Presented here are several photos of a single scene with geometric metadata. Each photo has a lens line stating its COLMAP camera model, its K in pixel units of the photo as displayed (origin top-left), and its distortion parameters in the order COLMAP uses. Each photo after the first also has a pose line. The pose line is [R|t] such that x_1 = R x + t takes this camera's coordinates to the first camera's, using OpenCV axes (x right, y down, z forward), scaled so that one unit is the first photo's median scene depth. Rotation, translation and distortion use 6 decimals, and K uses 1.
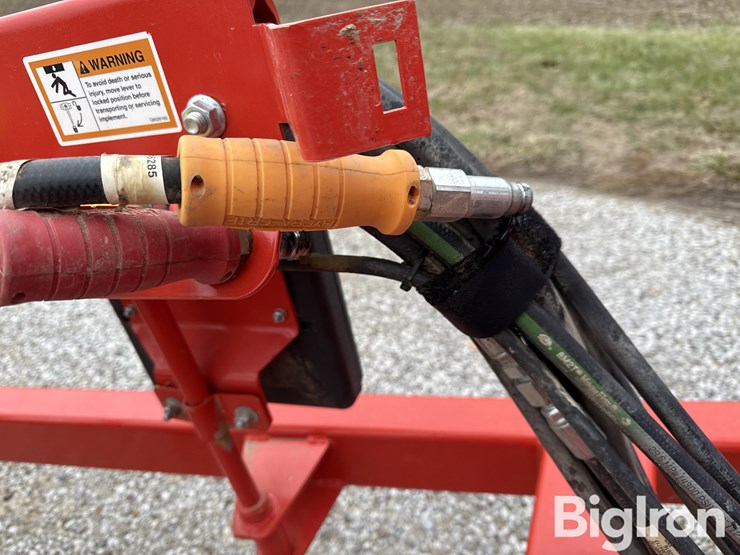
lens RADIAL K [[544.9, 0, 370.0], [0, 544.9, 277.5], [0, 0, 1]] dist [-0.013916, -0.007252]
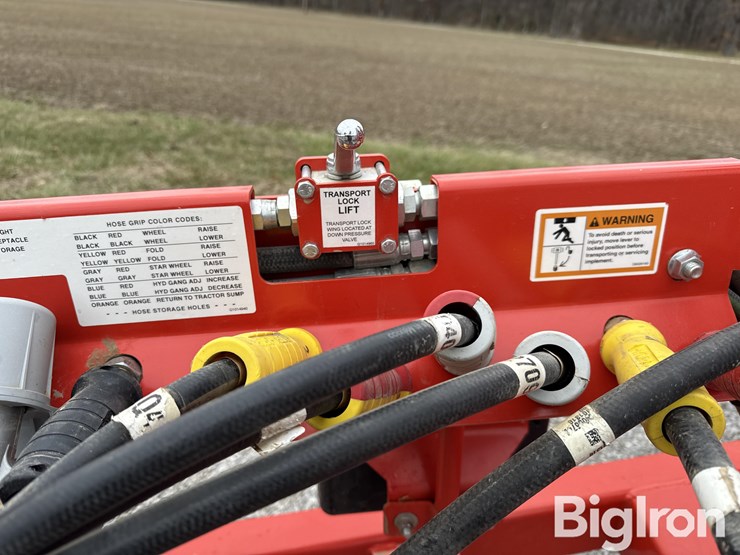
lens RADIAL K [[544.9, 0, 370.0], [0, 544.9, 277.5], [0, 0, 1]] dist [-0.013916, -0.007252]
pose [[0.912118, -0.004020, 0.409909, -1.459296], [0.069162, 0.987126, -0.144218, -0.117720], [-0.404052, 0.159894, 0.900653, 0.111060]]
